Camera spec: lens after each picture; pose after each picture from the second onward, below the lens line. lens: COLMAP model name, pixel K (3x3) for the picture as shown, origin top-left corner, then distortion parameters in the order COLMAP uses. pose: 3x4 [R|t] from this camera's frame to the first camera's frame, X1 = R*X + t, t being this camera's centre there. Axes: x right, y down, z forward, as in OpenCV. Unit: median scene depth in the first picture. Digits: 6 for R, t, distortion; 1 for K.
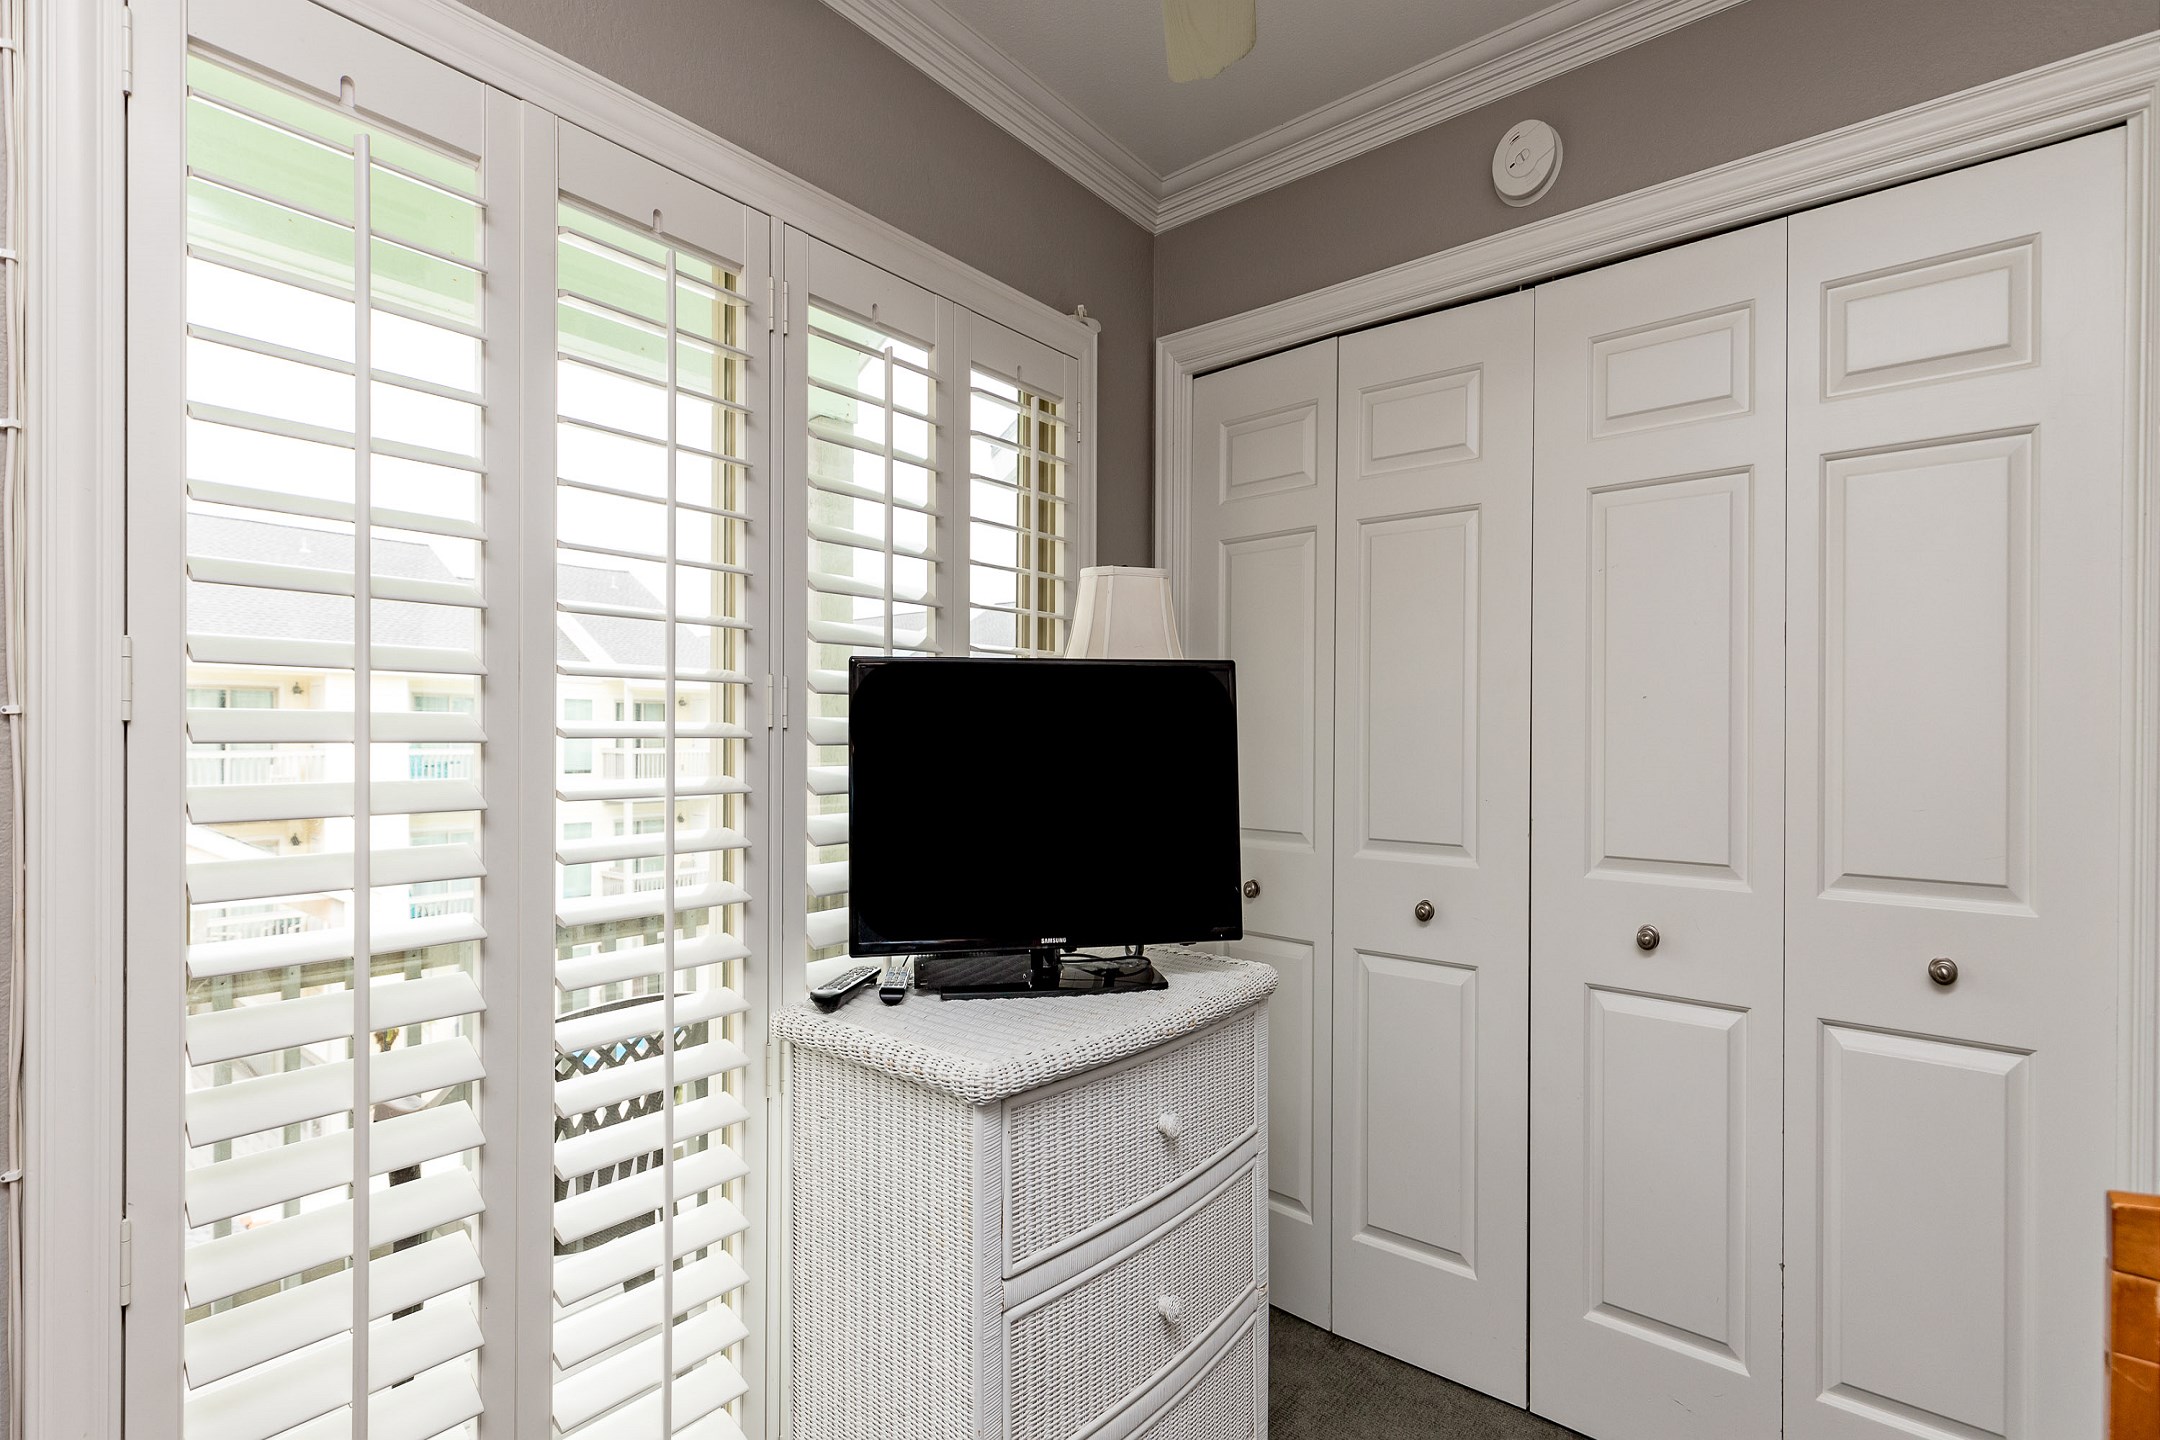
lens RADIAL K [[980.5, 0, 1072.6], [0, 980.5, 718.5], [0, 0, 1]] dist [-0.000083, -0.001074]
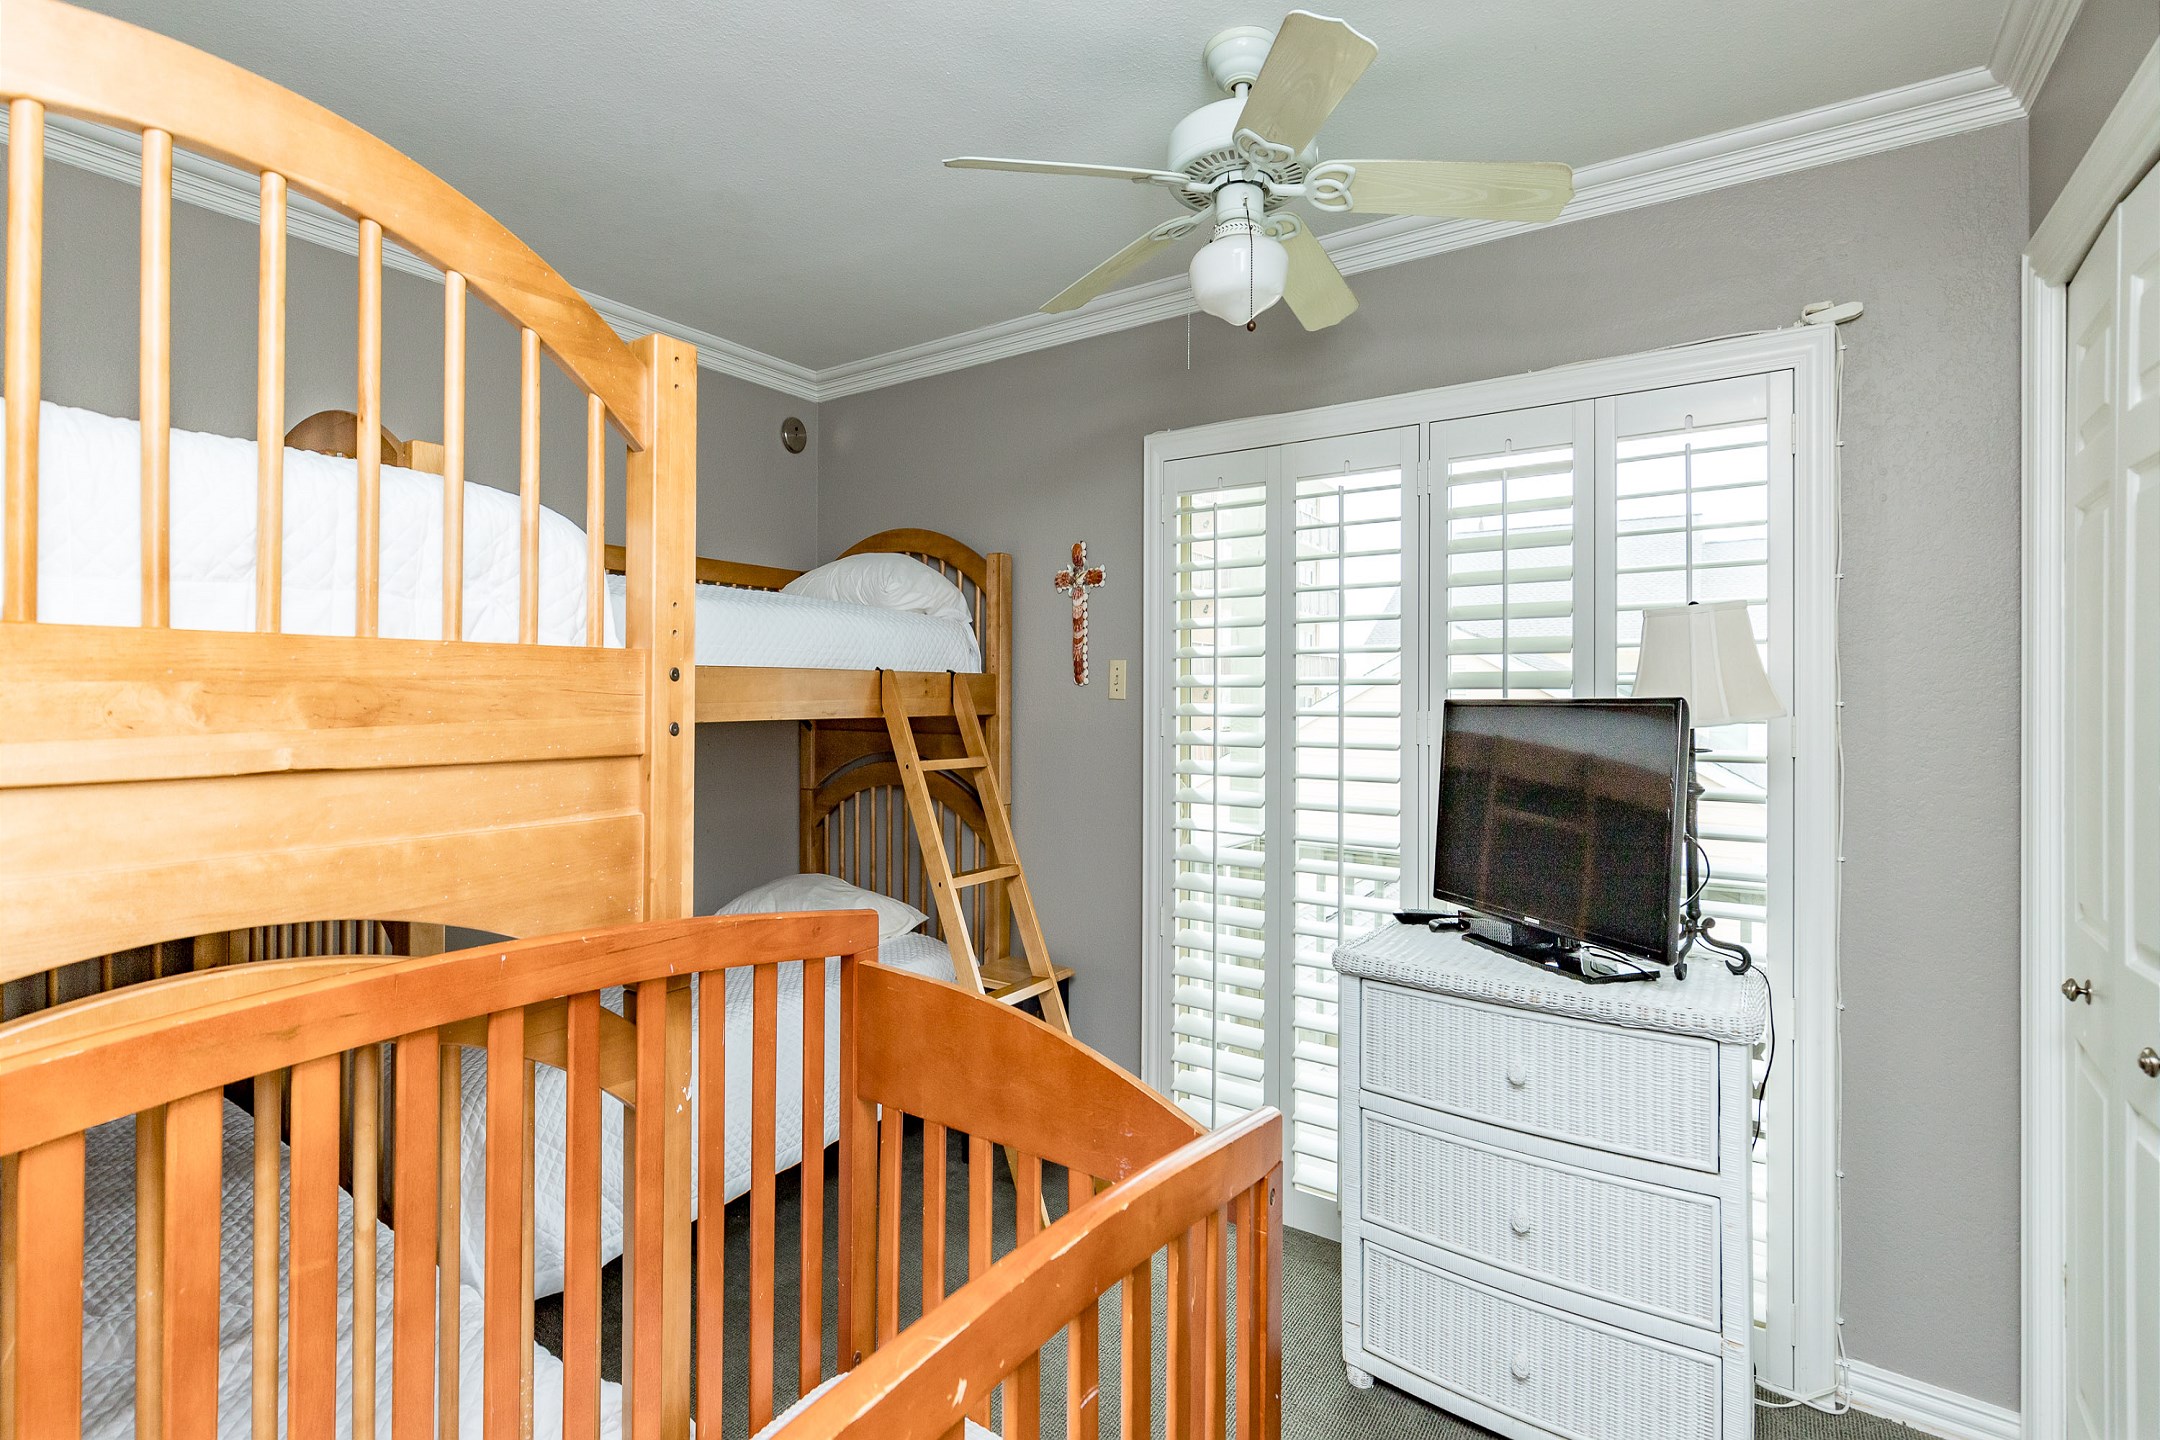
lens RADIAL K [[980.5, 0, 1072.6], [0, 980.5, 718.5], [0, 0, 1]] dist [-0.000083, -0.001074]
pose [[0.086118, 0.000097, -0.996285, 1.075242], [-0.000447, 1.000000, 0.000058, -0.000400], [0.996285, 0.000441, 0.086118, 0.383937]]
